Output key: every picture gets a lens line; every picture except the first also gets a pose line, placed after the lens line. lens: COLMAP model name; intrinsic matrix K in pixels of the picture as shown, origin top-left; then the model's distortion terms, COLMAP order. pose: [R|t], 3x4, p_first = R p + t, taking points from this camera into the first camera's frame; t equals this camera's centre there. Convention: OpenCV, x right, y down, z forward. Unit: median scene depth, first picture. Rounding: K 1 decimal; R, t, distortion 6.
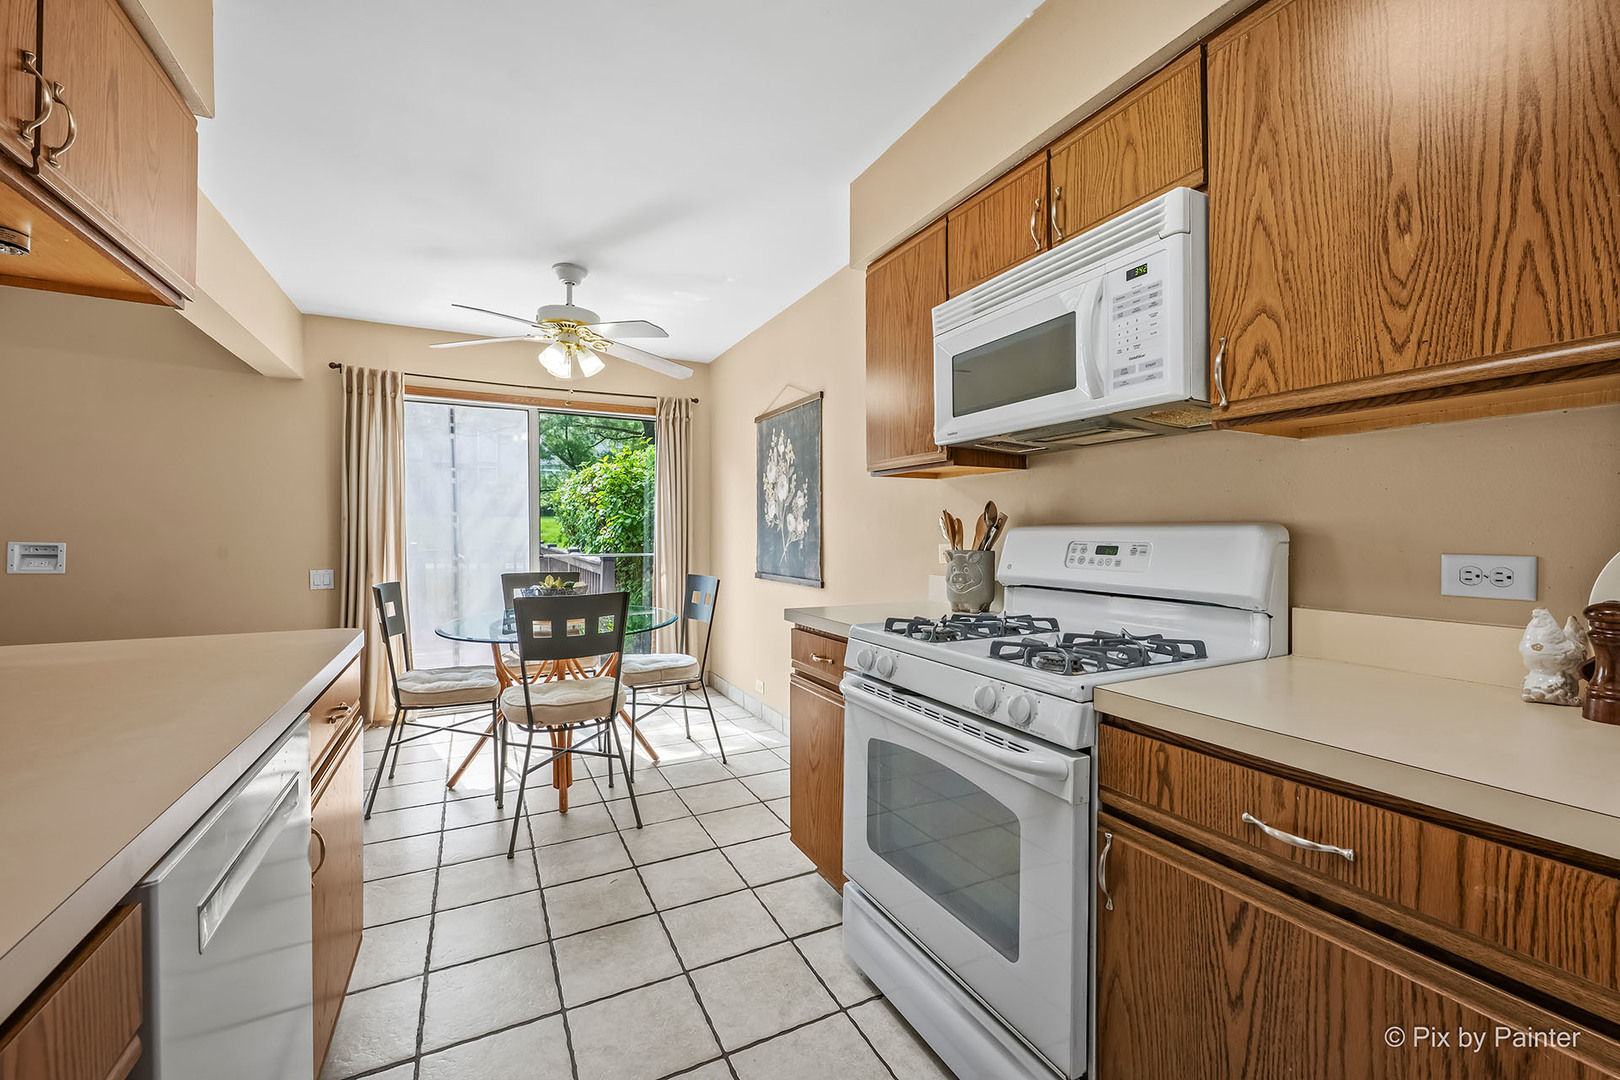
lens RADIAL K [[644.3, 0, 812.5], [0, 644.3, 547.3], [0, 0, 1]] dist [0.002600, -0.000146]
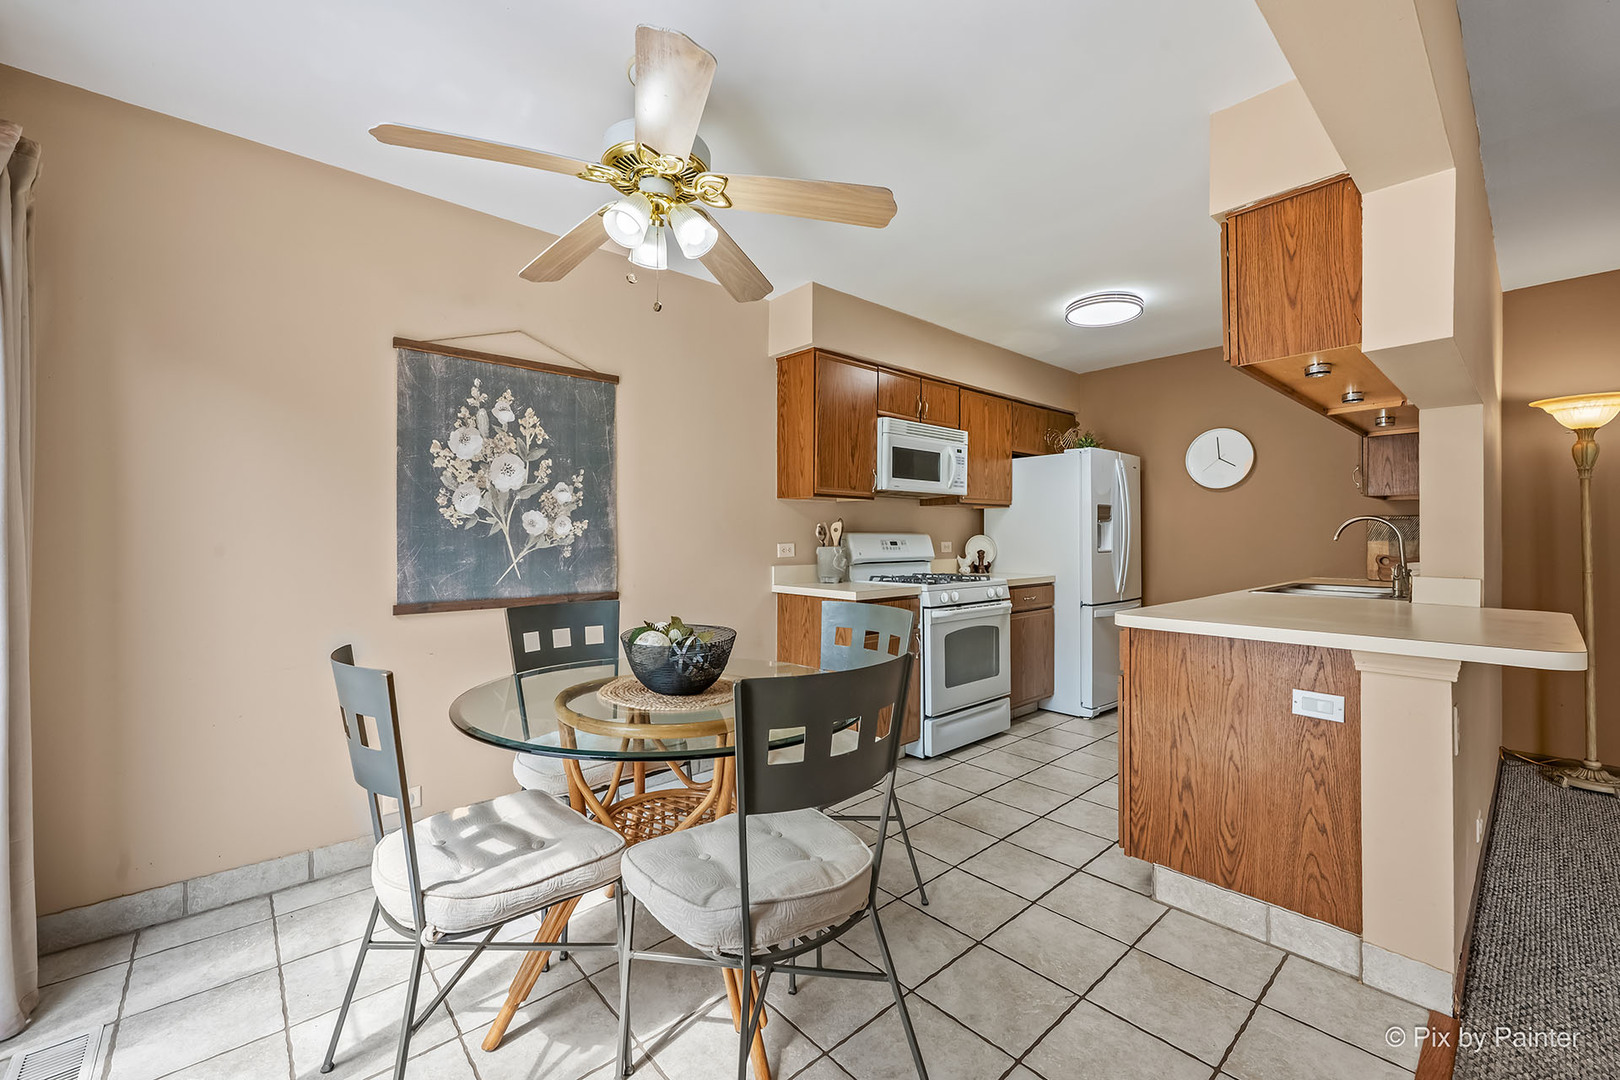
lens RADIAL K [[644.3, 0, 811.1], [0, 644.3, 540.2], [0, 0, 1]] dist [0.002600, -0.000146]
pose [[-0.243333, -0.008726, 0.969904, -1.764146], [0.021079, 0.999676, 0.014282, -0.047667], [-0.969714, 0.023920, -0.243070, 1.866949]]
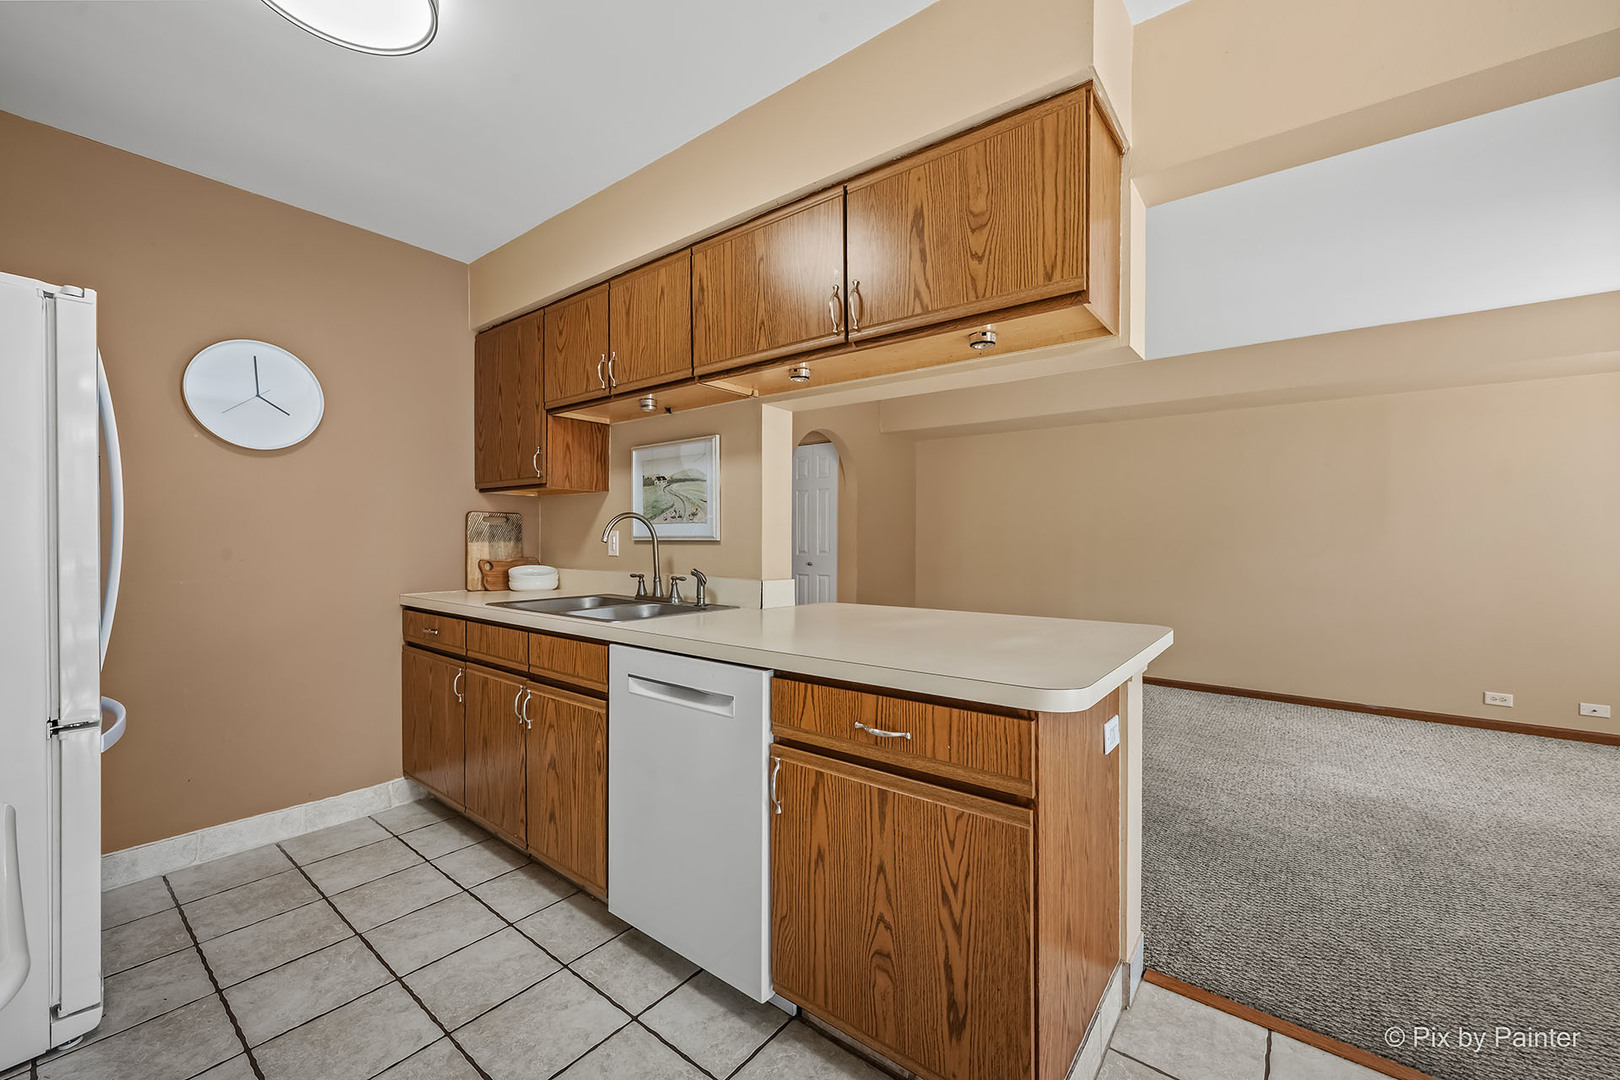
lens RADIAL K [[644.3, 0, 808.7], [0, 644.3, 540.6], [0, 0, 1]] dist [0.002600, -0.000146]
pose [[-0.909252, -0.005086, -0.416216, -0.195494], [-0.016637, 0.999570, 0.024132, -0.035441], [0.415914, 0.028867, -0.908946, 1.470361]]
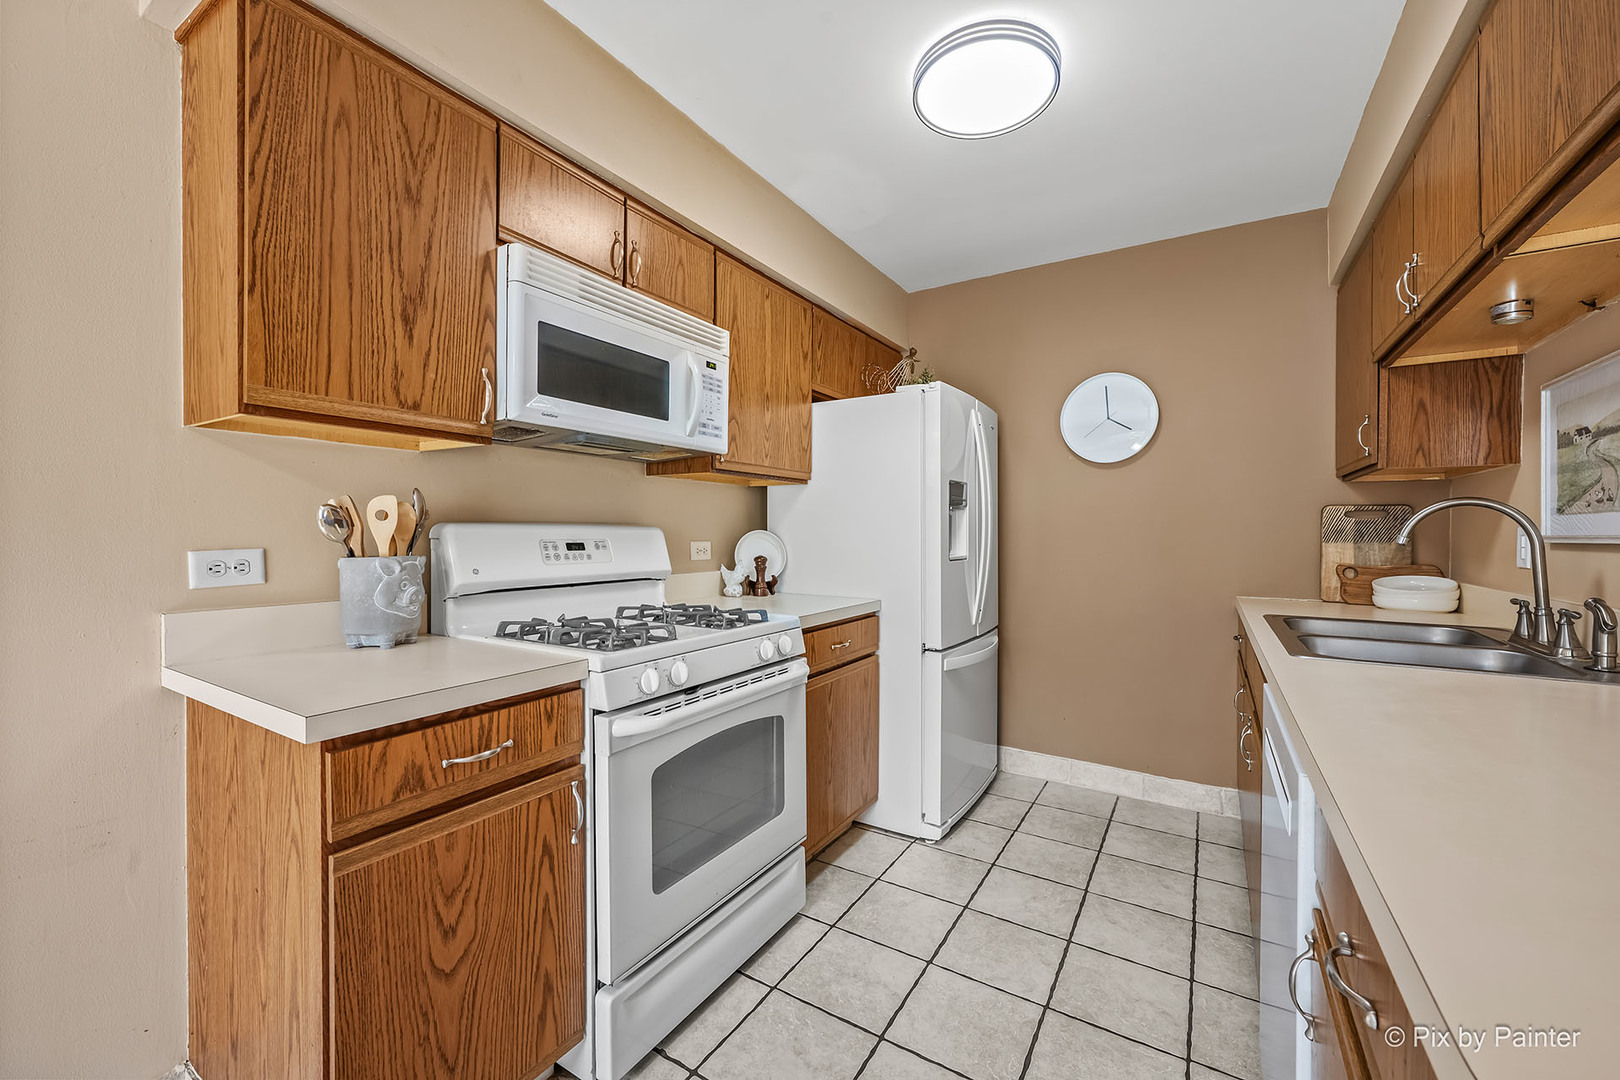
lens RADIAL K [[644.3, 0, 813.8], [0, 644.3, 539.6], [0, 0, 1]] dist [0.002600, -0.000146]
pose [[-0.515859, -0.016620, 0.856512, -0.742133], [0.012508, 0.999559, 0.026929, -0.033412], [-0.856582, 0.024605, -0.515424, 1.226101]]
